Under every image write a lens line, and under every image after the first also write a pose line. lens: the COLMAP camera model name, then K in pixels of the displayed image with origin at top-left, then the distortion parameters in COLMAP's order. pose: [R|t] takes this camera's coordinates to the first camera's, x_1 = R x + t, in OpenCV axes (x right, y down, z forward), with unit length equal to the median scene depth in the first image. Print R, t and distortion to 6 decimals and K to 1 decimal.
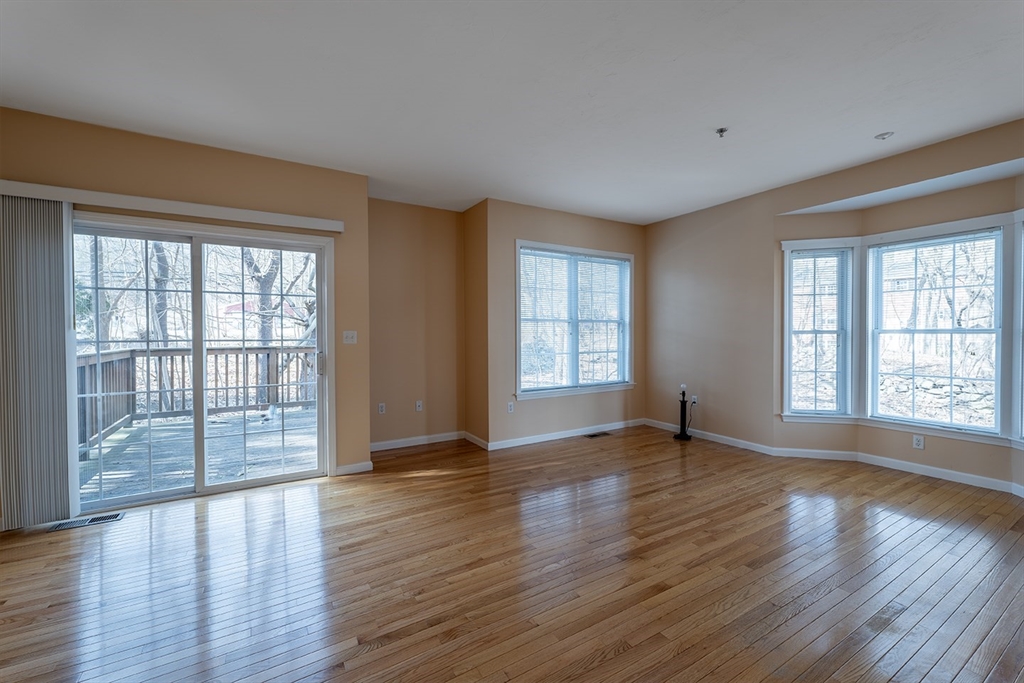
lens RADIAL K [[408.4, 0, 512.2], [0, 408.4, 343.4], [0, 0, 1]] dist [0.000169, -0.000137]
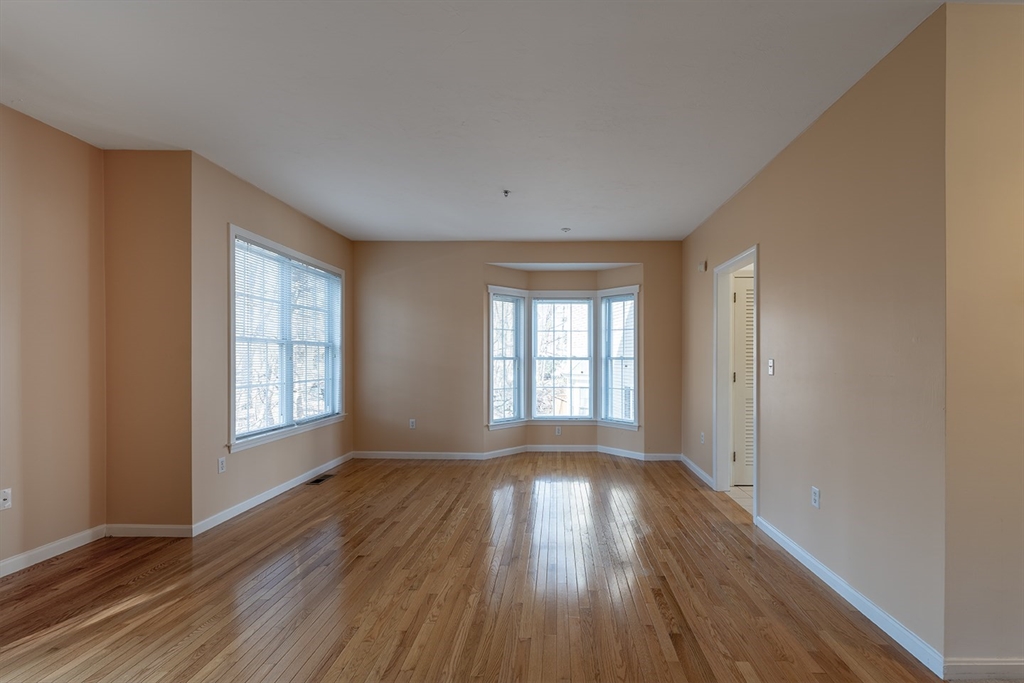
lens RADIAL K [[445.8, 0, 531.1], [0, 445.8, 364.6], [0, 0, 1]] dist [0.003435, 0.000021]
pose [[0.527526, -0.005727, 0.849520, -0.382784], [0.014811, 0.999887, -0.002457, -0.002968], [-0.849410, 0.013879, 0.527551, 0.163659]]
